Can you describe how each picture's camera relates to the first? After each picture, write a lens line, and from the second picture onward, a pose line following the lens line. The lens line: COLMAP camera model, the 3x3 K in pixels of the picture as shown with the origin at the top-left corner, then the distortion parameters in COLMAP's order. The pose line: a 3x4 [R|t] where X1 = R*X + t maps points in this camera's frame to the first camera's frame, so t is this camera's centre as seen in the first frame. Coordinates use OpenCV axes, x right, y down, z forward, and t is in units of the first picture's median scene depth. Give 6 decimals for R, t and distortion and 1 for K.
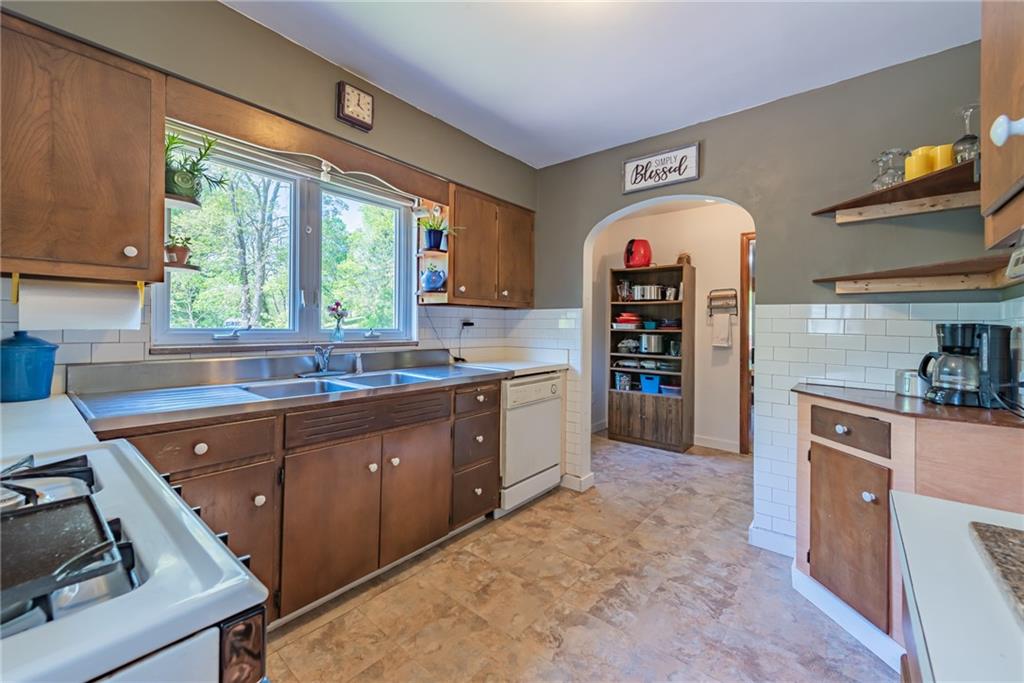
lens RADIAL K [[408.0, 0, 512.5], [0, 408.0, 323.3], [0, 0, 1]] dist [0.000388, -0.000016]
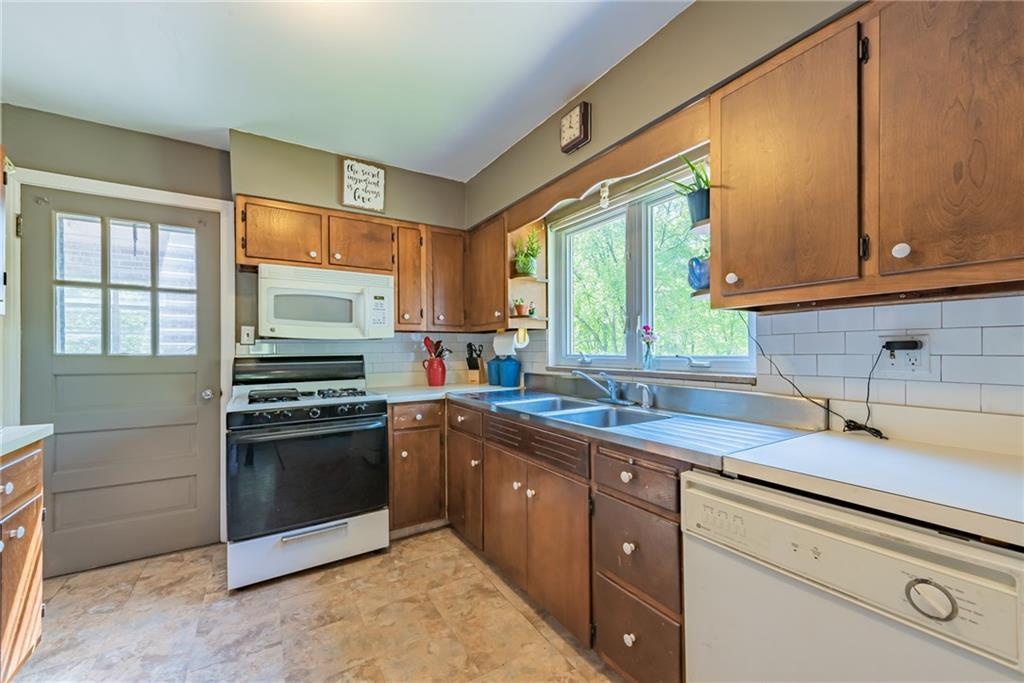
lens RADIAL K [[405.6, 0, 519.3], [0, 405.6, 345.8], [0, 0, 1]] dist [-0.000359, -0.000327]
pose [[-0.302594, -0.016000, -0.952985, 0.574656], [0.007587, 0.999787, -0.019194, 0.010492], [0.953089, -0.013039, -0.302408, 1.153249]]
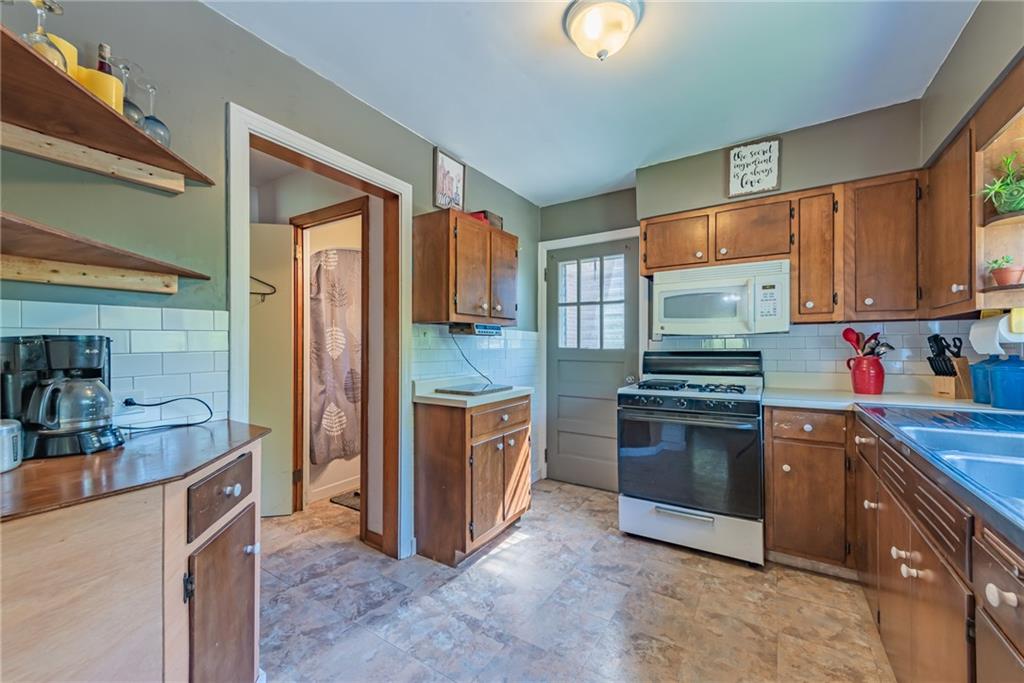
lens RADIAL K [[405.6, 0, 519.3], [0, 405.6, 345.8], [0, 0, 1]] dist [-0.000359, -0.000327]
pose [[-0.993201, -0.007727, -0.116157, 0.323261], [-0.006620, 0.999929, -0.009906, 0.012396], [0.116225, -0.009070, -0.993181, 1.396958]]
